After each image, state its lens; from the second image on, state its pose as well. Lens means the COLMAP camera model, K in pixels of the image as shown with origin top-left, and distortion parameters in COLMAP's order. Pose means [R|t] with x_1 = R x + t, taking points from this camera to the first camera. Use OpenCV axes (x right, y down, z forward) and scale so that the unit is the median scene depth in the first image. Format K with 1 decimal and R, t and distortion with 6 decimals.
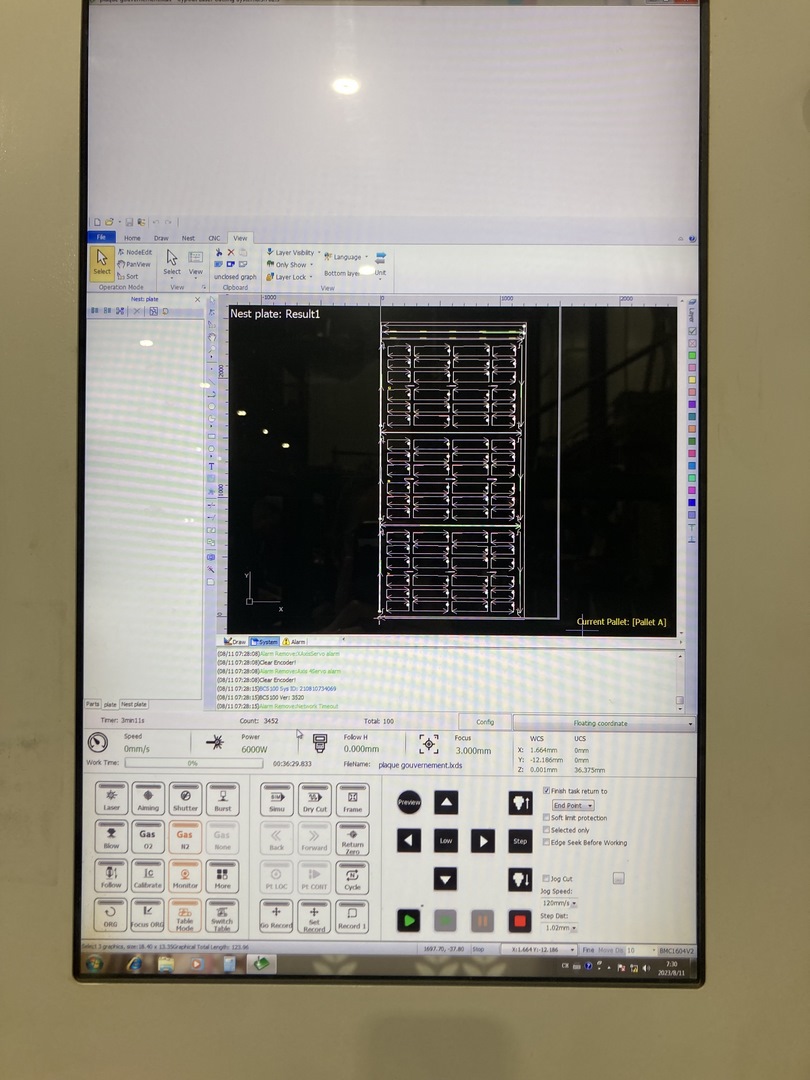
lens RADIAL K [[889.2, 0, 423.1], [0, 889.2, 510.0], [0, 0, 1]] dist [0.016893, -0.007308]
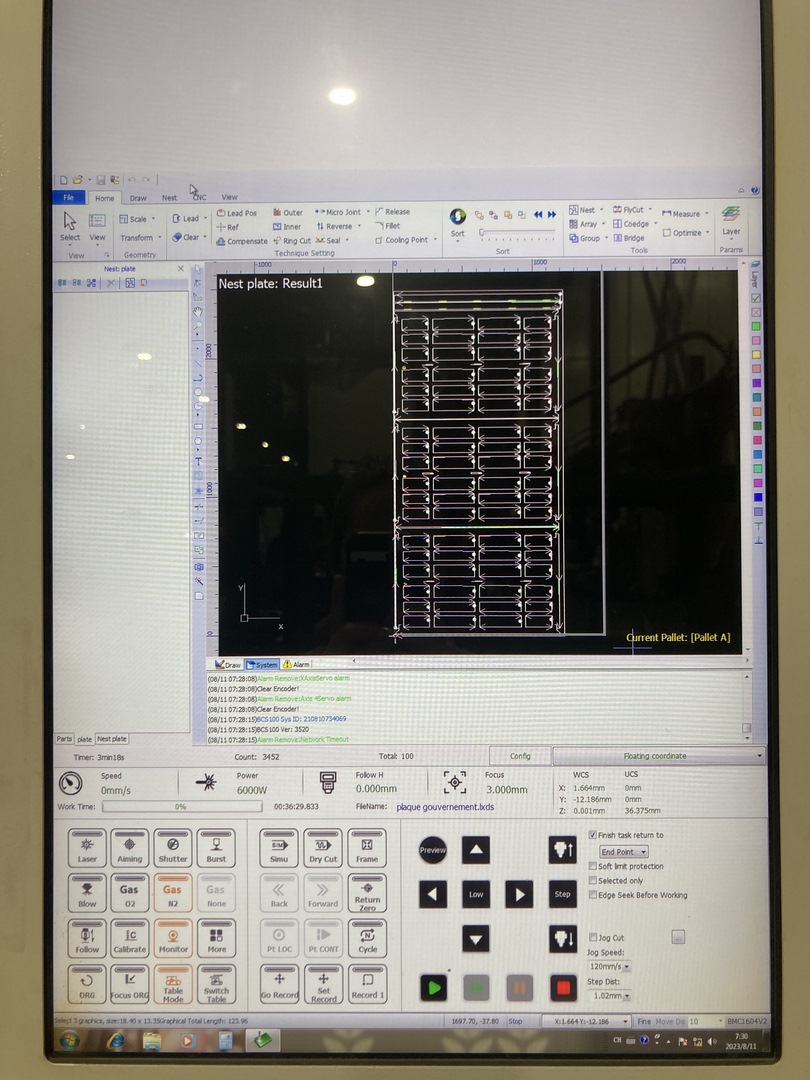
lens RADIAL K [[889.2, 0, 415.4], [0, 889.2, 521.6], [0, 0, 1]] dist [0.016893, -0.007308]
pose [[0.999894, -0.011239, -0.009224, -0.020838], [0.011229, 0.999936, -0.001210, 0.012411], [0.009237, 0.001106, 0.999957, 0.140533]]
